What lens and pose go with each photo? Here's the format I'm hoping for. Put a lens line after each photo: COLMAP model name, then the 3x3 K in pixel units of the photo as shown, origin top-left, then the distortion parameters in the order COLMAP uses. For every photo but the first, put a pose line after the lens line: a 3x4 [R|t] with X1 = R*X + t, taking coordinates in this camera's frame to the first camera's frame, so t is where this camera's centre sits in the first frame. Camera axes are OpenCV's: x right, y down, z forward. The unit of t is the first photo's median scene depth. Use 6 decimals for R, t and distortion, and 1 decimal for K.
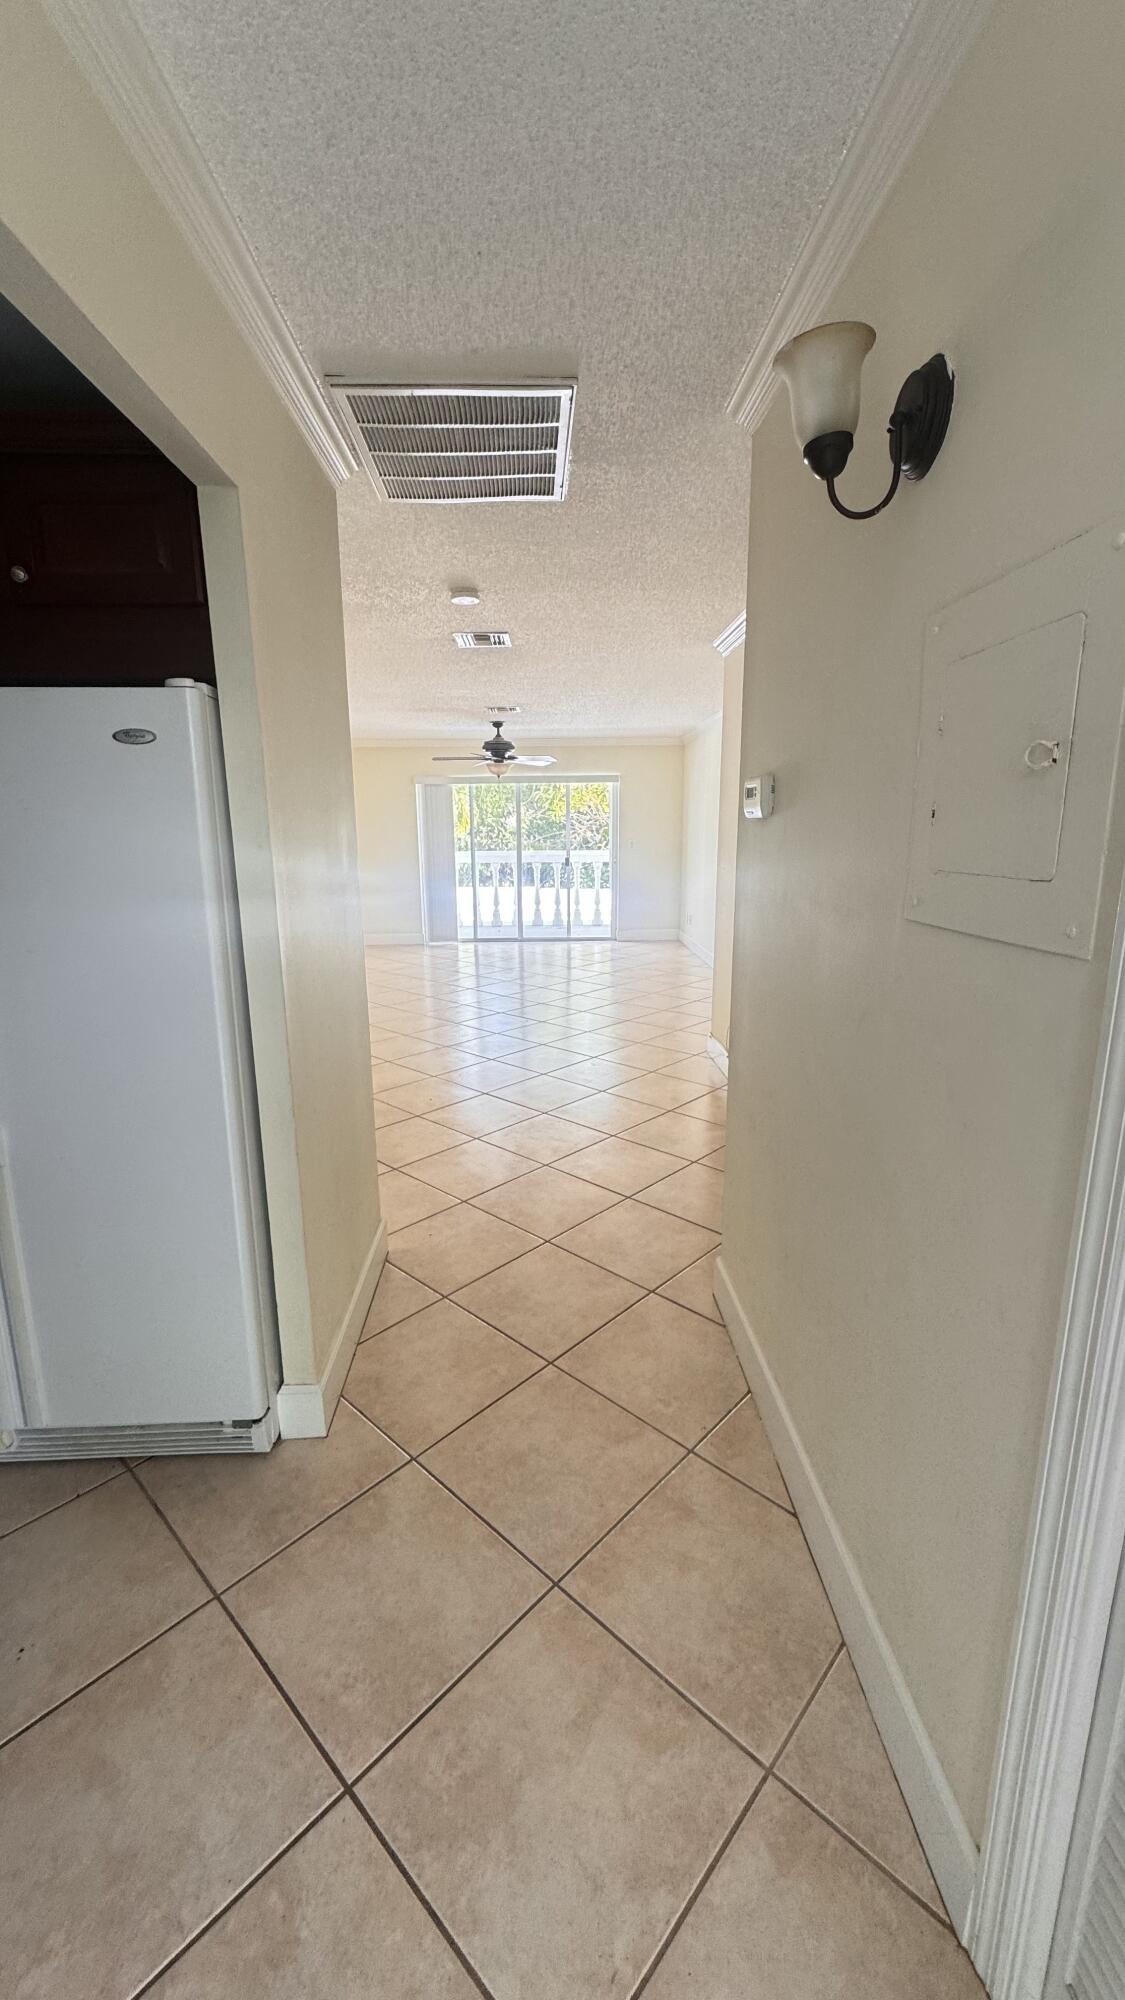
lens RADIAL K [[789.9, 0, 562.5], [0, 789.9, 1000.0], [0, 0, 1]] dist [0.000605, -0.000052]
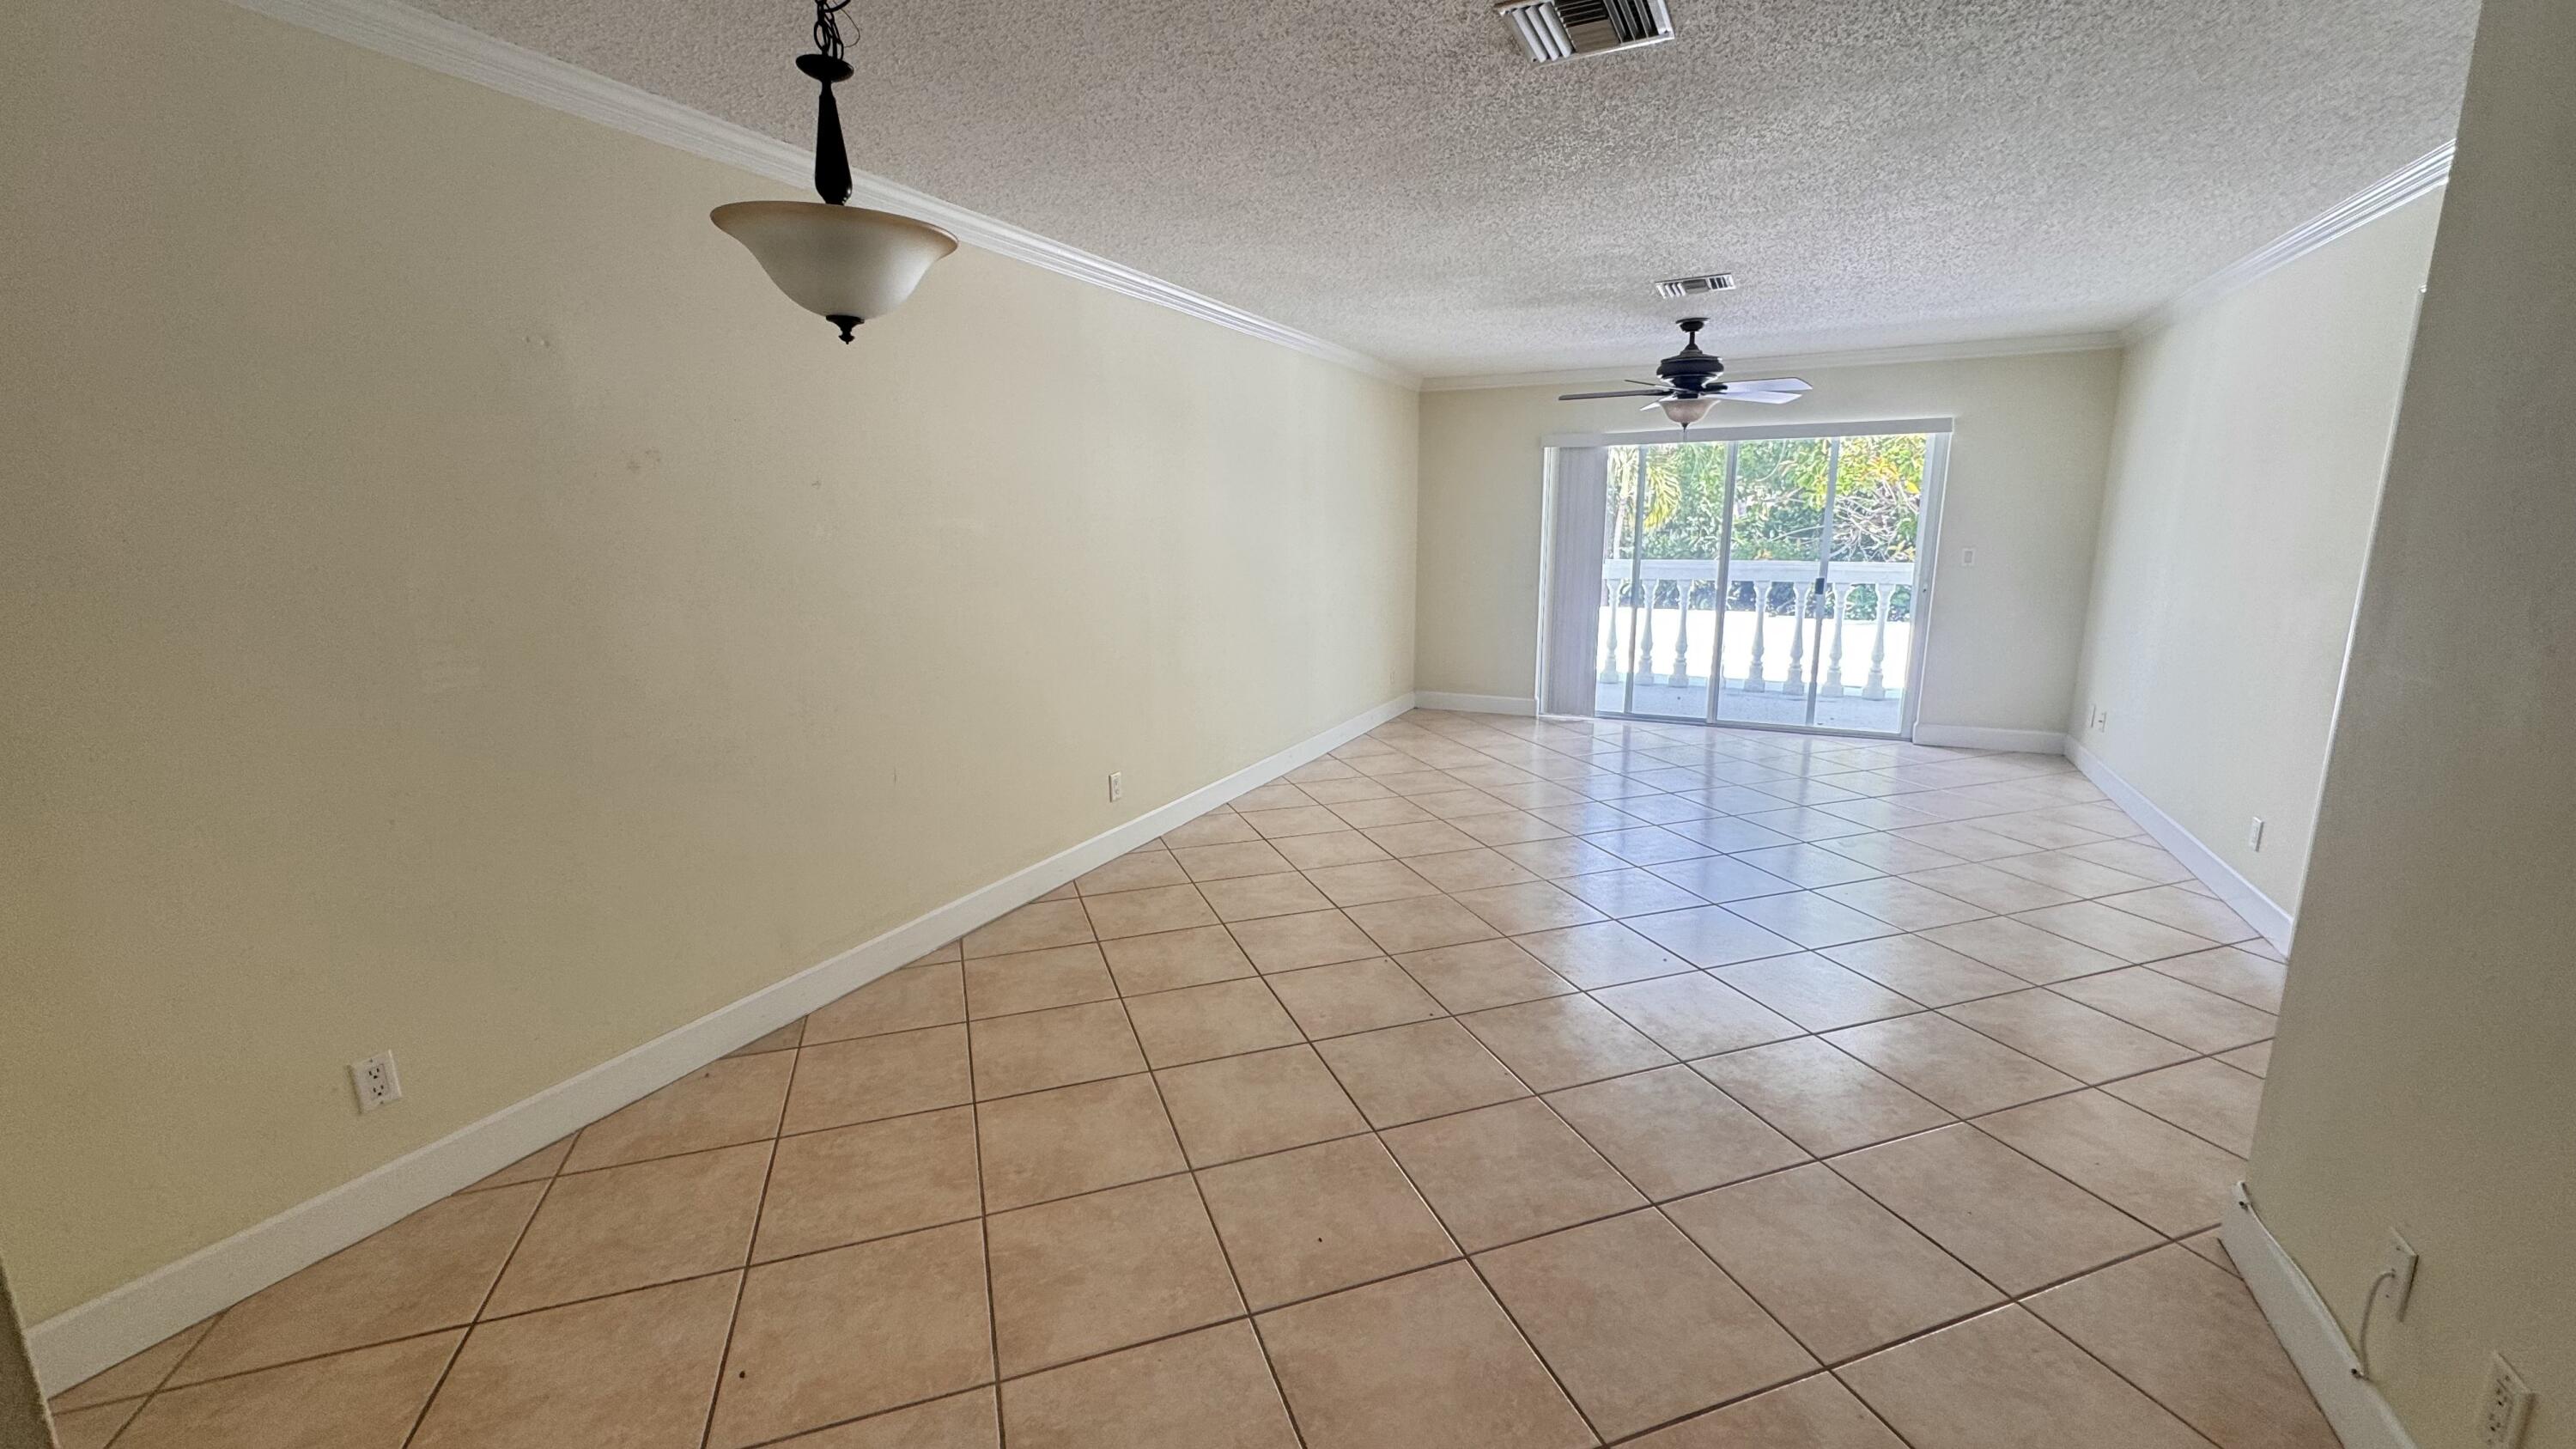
lens RADIAL K [[1017.5, 0, 1288.0], [0, 1017.5, 724.5], [0, 0, 1]] dist [0.000605, -0.000052]
pose [[0.885800, 0.094681, -0.454307, 0.008216], [-0.100506, 0.994871, 0.011373, -0.052198], [0.453053, 0.035587, 0.890773, 0.222374]]
